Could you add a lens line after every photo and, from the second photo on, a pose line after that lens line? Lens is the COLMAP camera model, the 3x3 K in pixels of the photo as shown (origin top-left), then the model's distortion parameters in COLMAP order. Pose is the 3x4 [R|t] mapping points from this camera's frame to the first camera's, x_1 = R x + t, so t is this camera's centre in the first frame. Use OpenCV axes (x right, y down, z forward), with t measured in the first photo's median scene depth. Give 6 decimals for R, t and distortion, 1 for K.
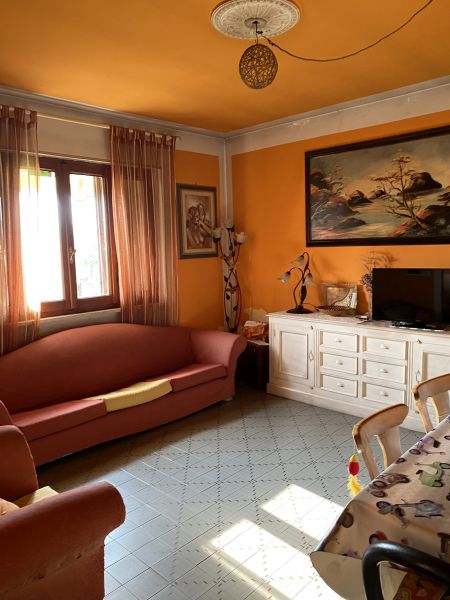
lens RADIAL K [[460.7, 0, 225.0], [0, 460.7, 297.2], [0, 0, 1]] dist [0.009072, 0.007422]
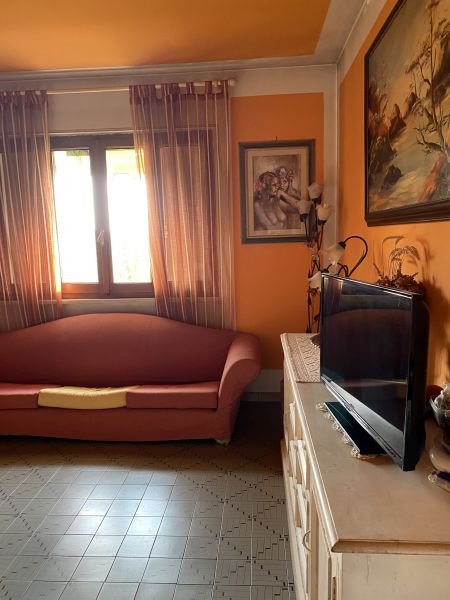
lens RADIAL K [[460.7, 0, 225.3], [0, 460.7, 304.5], [0, 0, 1]] dist [0.009072, 0.007422]
pose [[0.639491, 0.122469, -0.758981, 0.525764], [-0.079324, 0.992472, 0.093309, -0.056813], [0.764695, 0.000535, 0.644392, 0.535433]]
